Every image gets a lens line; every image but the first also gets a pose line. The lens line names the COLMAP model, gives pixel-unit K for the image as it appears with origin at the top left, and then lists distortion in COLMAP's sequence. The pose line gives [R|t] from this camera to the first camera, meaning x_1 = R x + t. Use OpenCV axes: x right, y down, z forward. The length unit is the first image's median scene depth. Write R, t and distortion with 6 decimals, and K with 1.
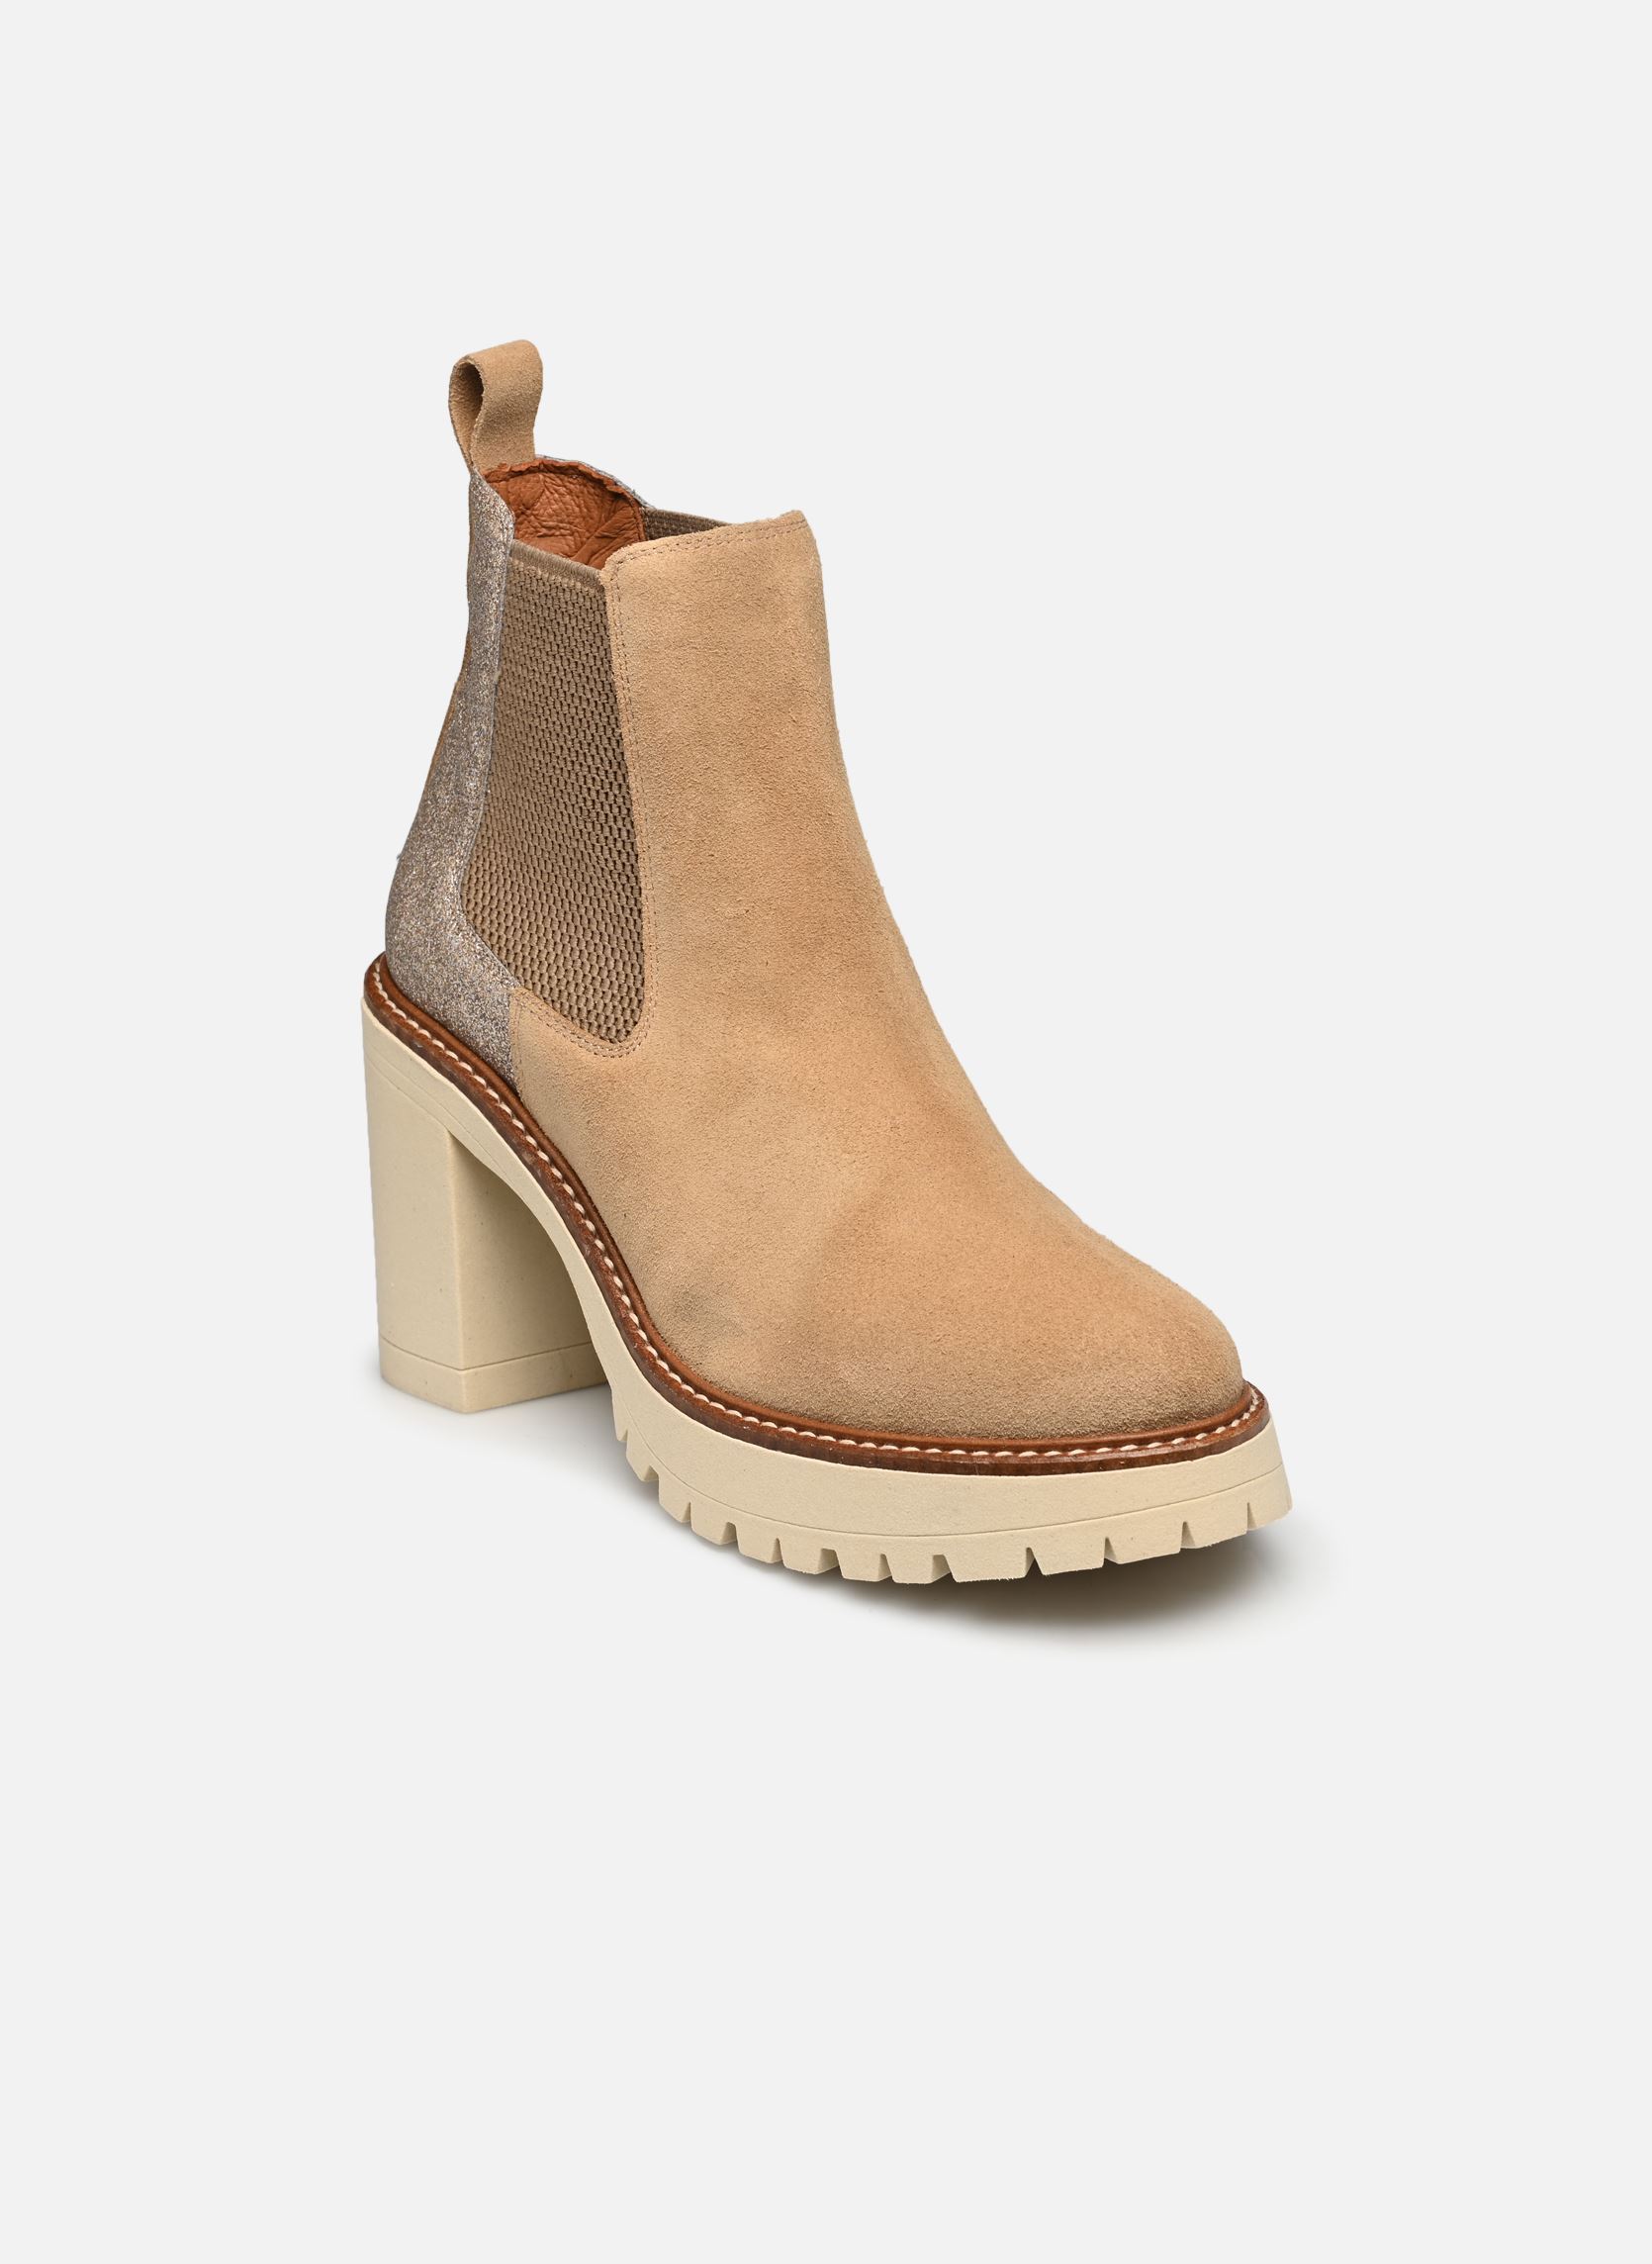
lens RADIAL K [[7222.4, 0, 826.0], [0, 7222.4, 1132.9], [0, 0, 1]] dist [-0.589054, 0.000000]
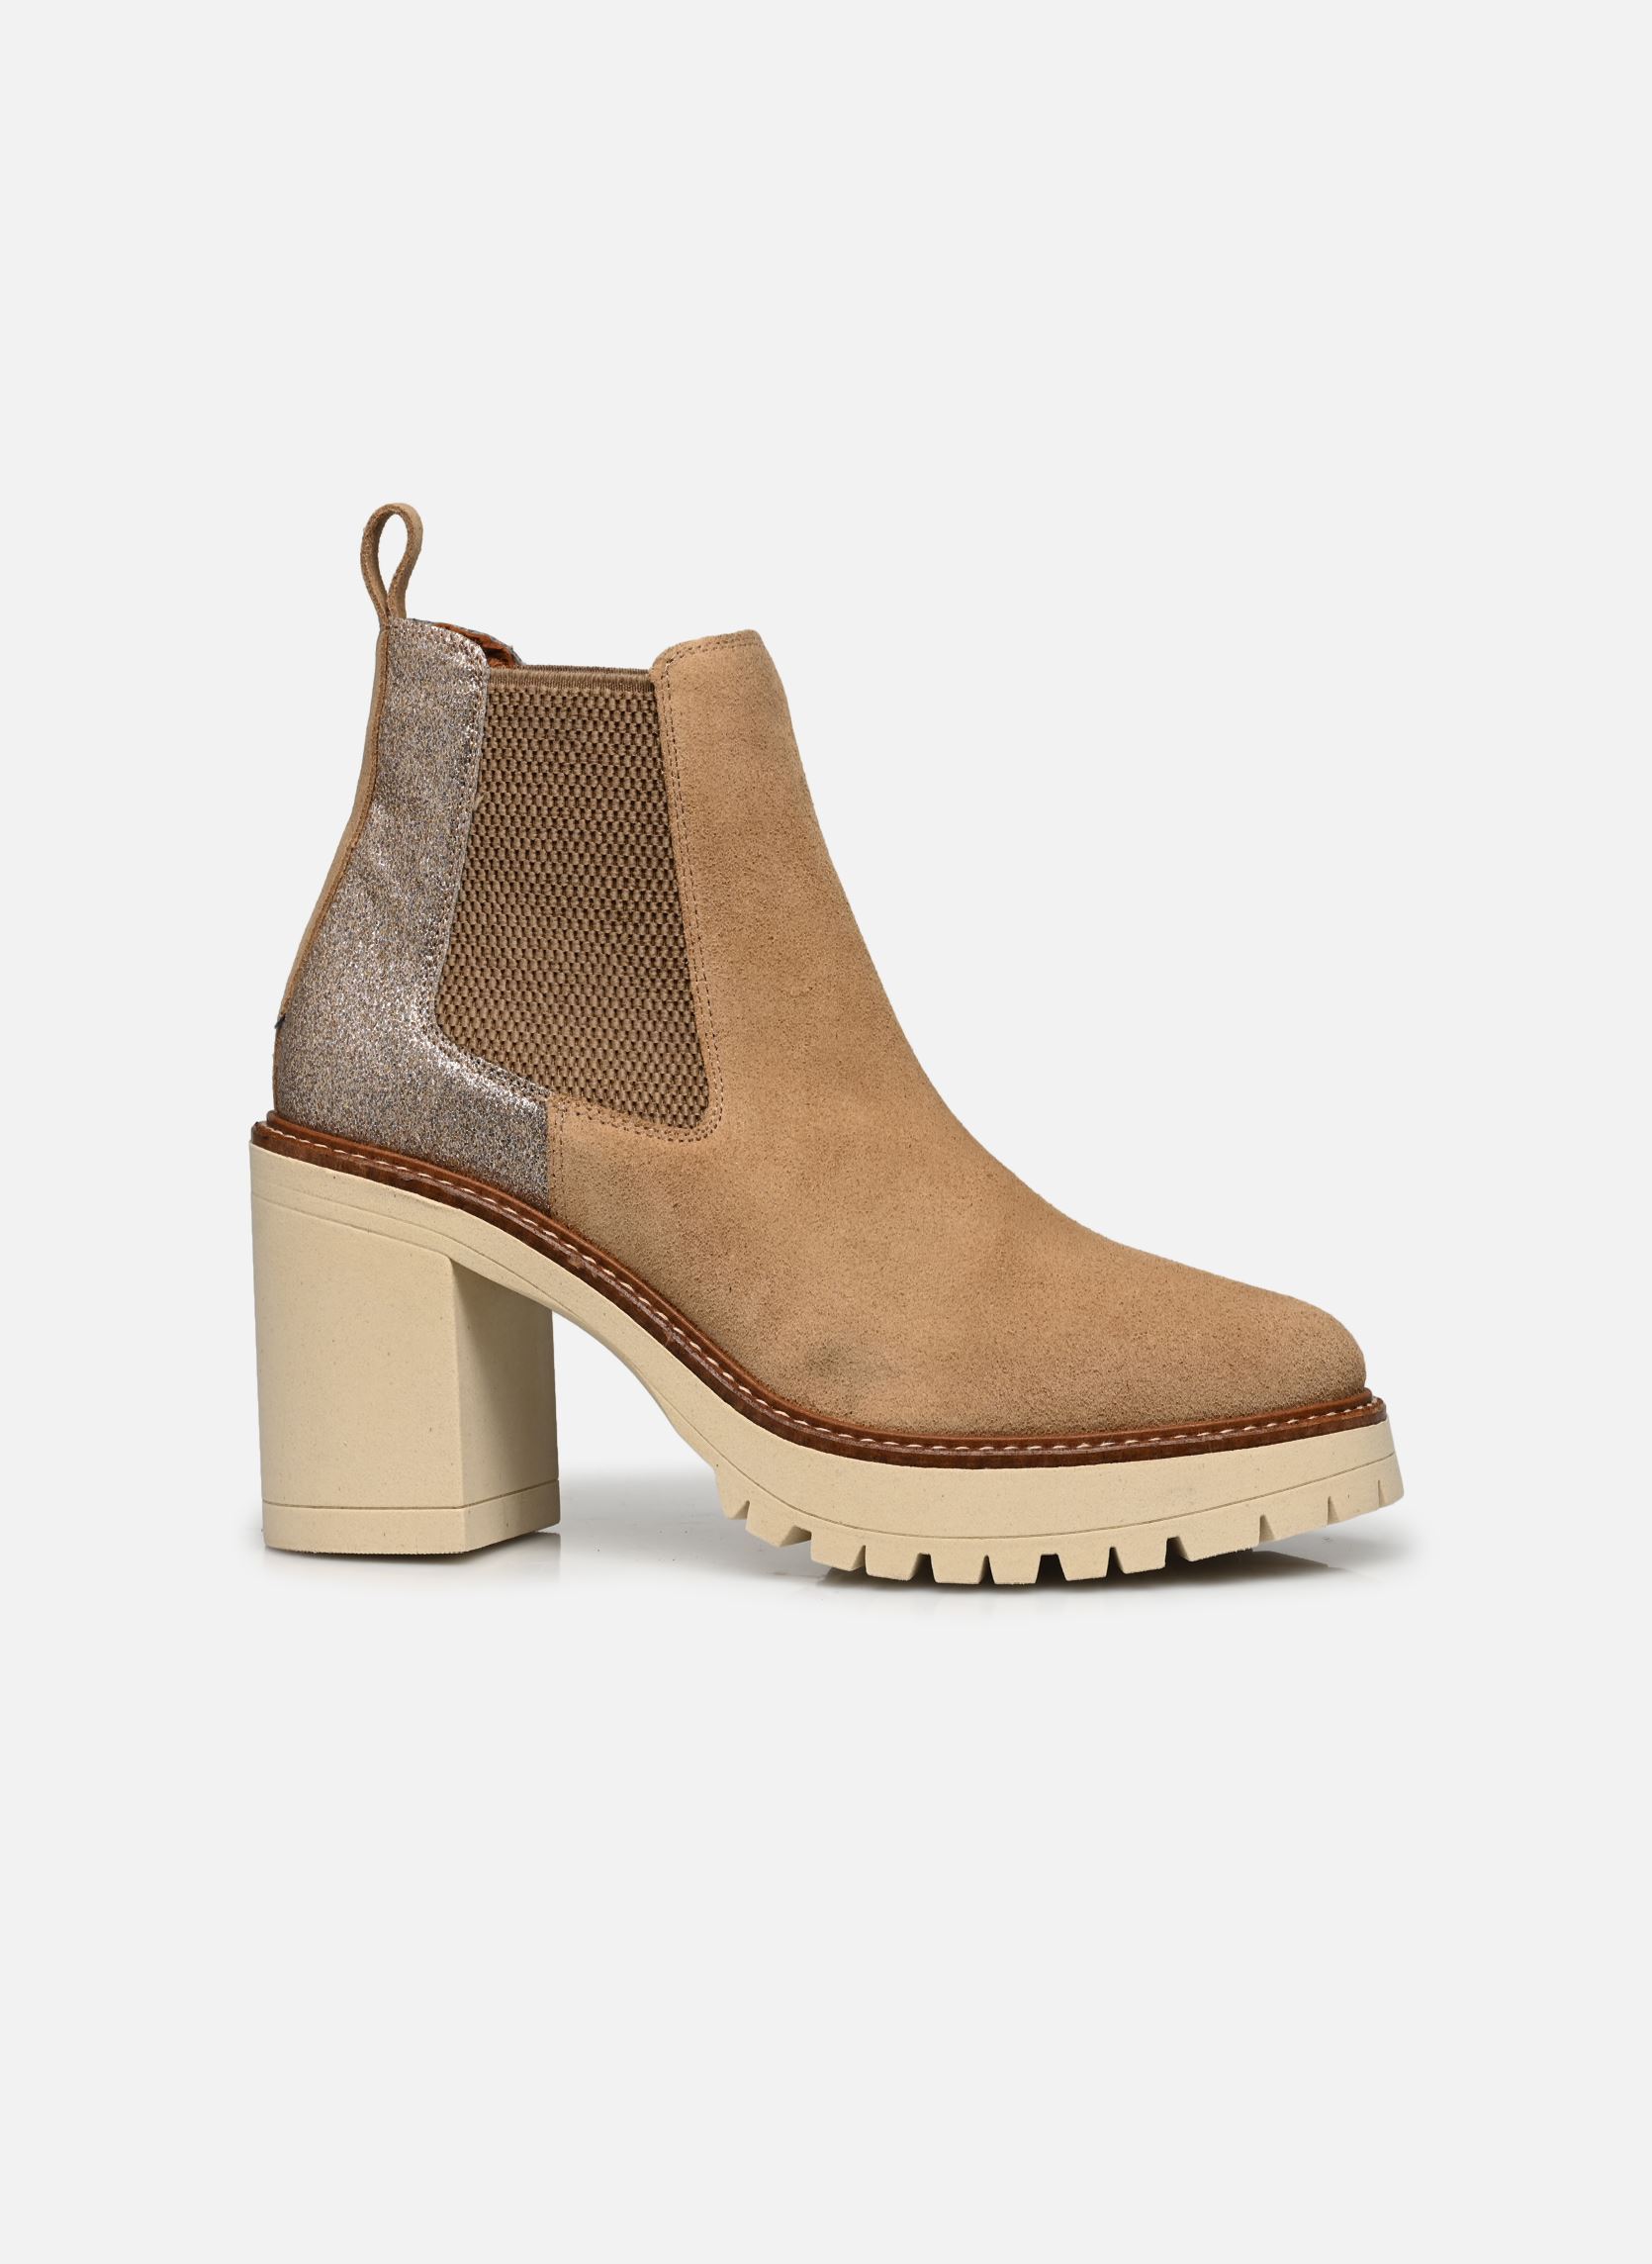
lens RADIAL K [[7222.4, 0, 825.9], [0, 7222.4, 1131.6], [0, 0, 1]] dist [-0.589054, 0.000000]
pose [[0.765772, -0.002630, 0.643107, -0.678455], [0.160402, 0.969170, -0.187033, 0.184203], [-0.622788, 0.246380, 0.742585, 0.230545]]
